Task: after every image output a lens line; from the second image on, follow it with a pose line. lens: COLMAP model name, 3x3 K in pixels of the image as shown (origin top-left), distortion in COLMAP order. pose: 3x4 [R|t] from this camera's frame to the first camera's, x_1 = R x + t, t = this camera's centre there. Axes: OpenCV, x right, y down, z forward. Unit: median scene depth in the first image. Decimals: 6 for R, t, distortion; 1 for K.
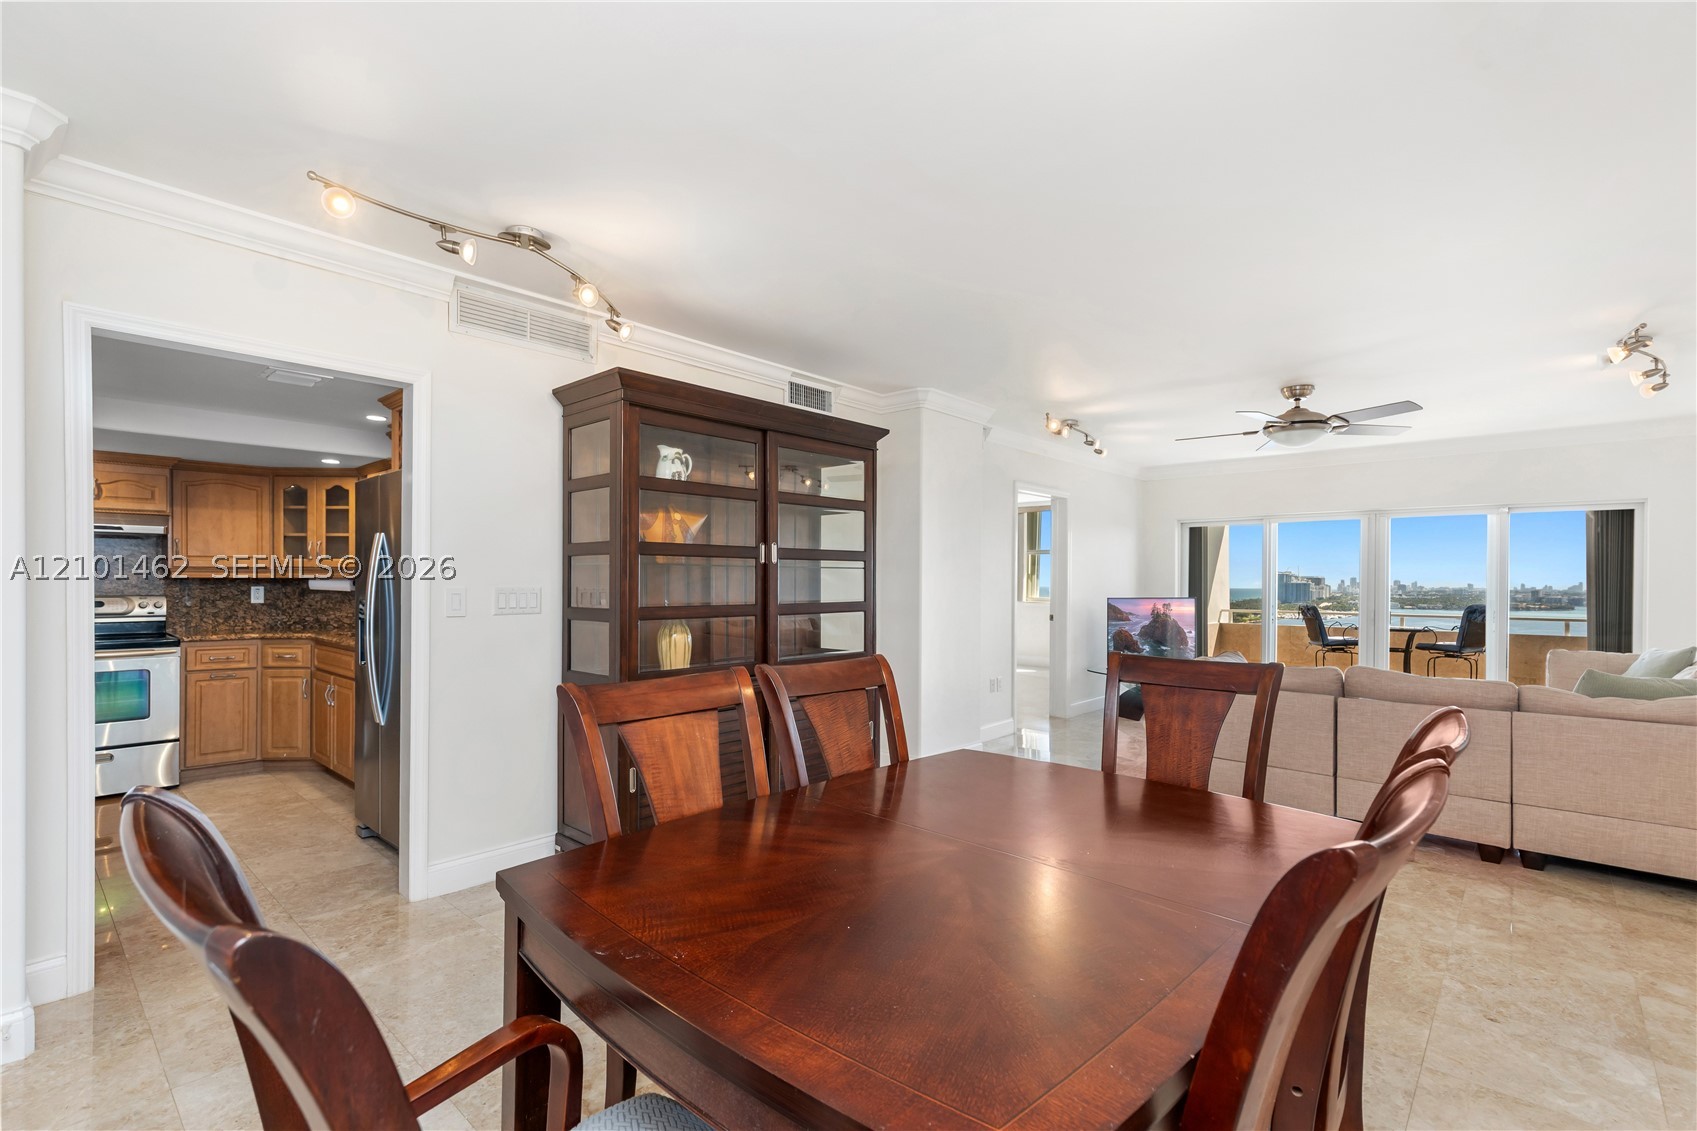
lens RADIAL K [[777.5, 0, 842.1], [0, 777.5, 583.2], [0, 0, 1]] dist [0.005889, -0.001003]
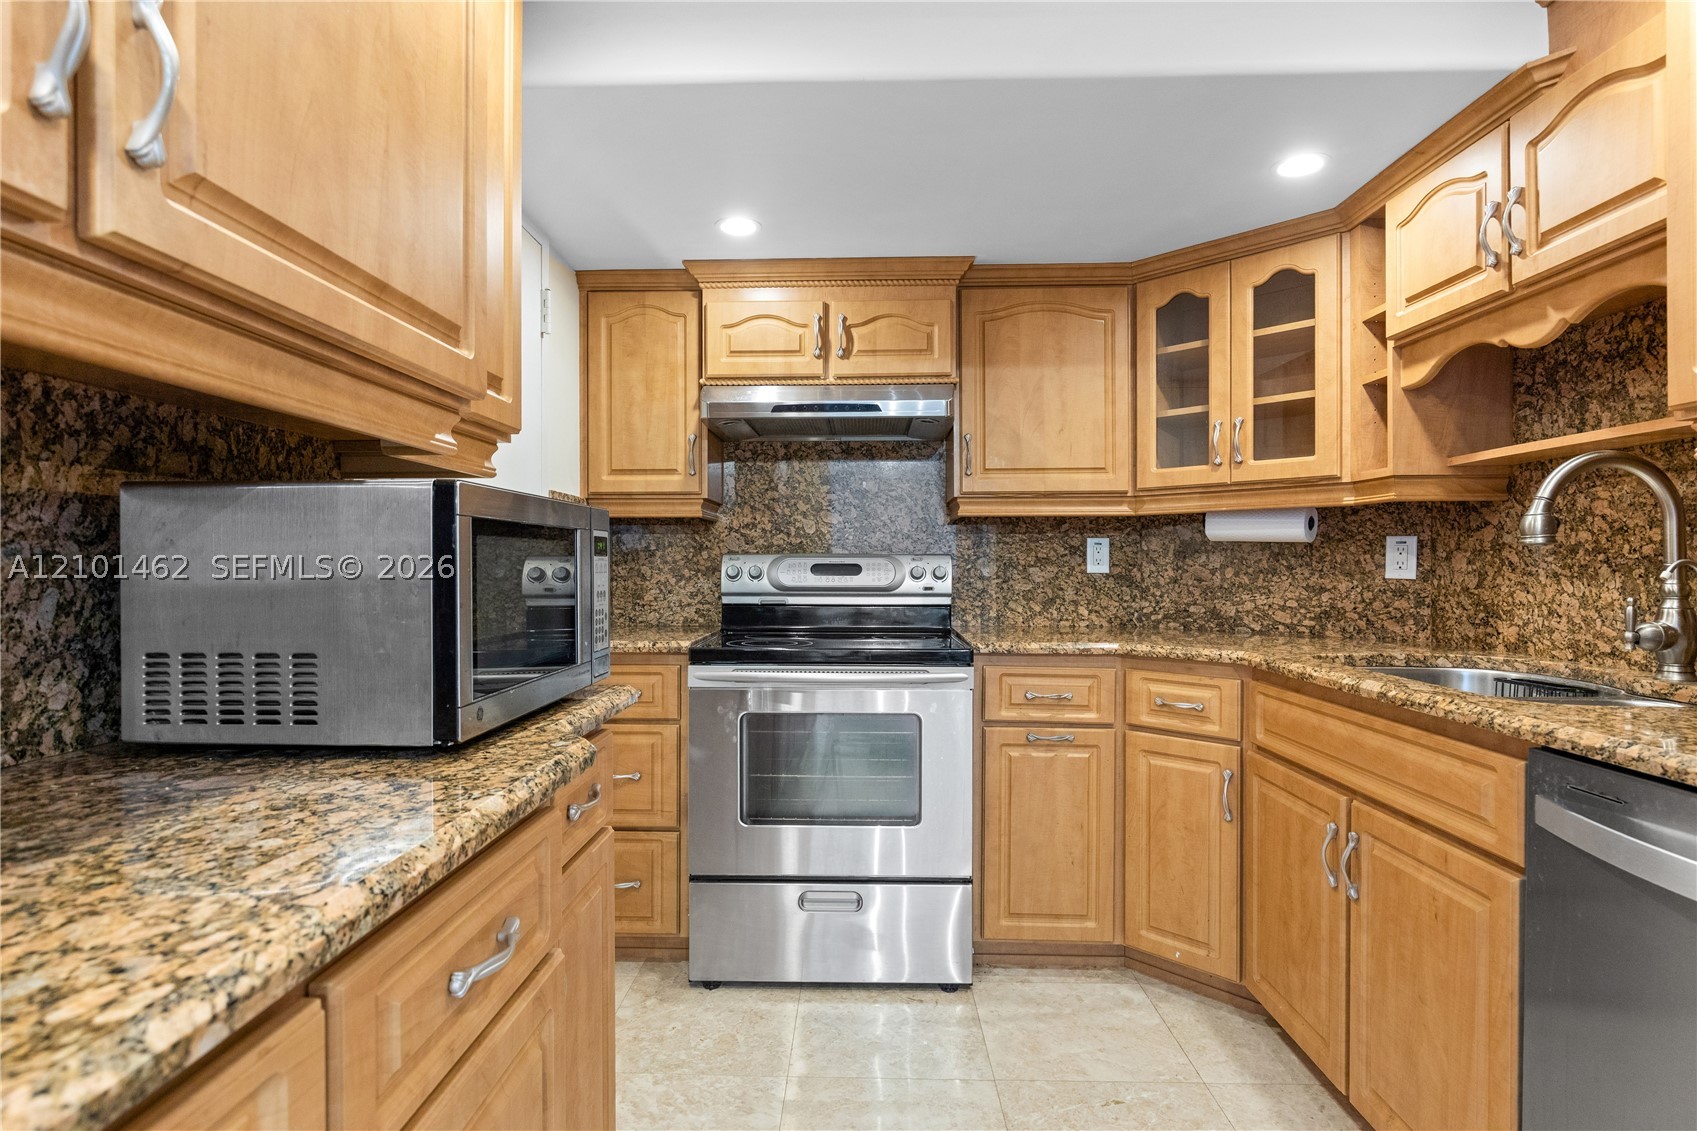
lens RADIAL K [[919.0, 0, 844.4], [0, 919.0, 566.2], [0, 0, 1]] dist [0.002186, 0.000141]
pose [[0.666620, -0.001402, -0.745397, -0.472954], [0.000499, 0.999999, -0.001435, 0.024195], [0.745398, 0.000585, 0.666620, 0.556316]]
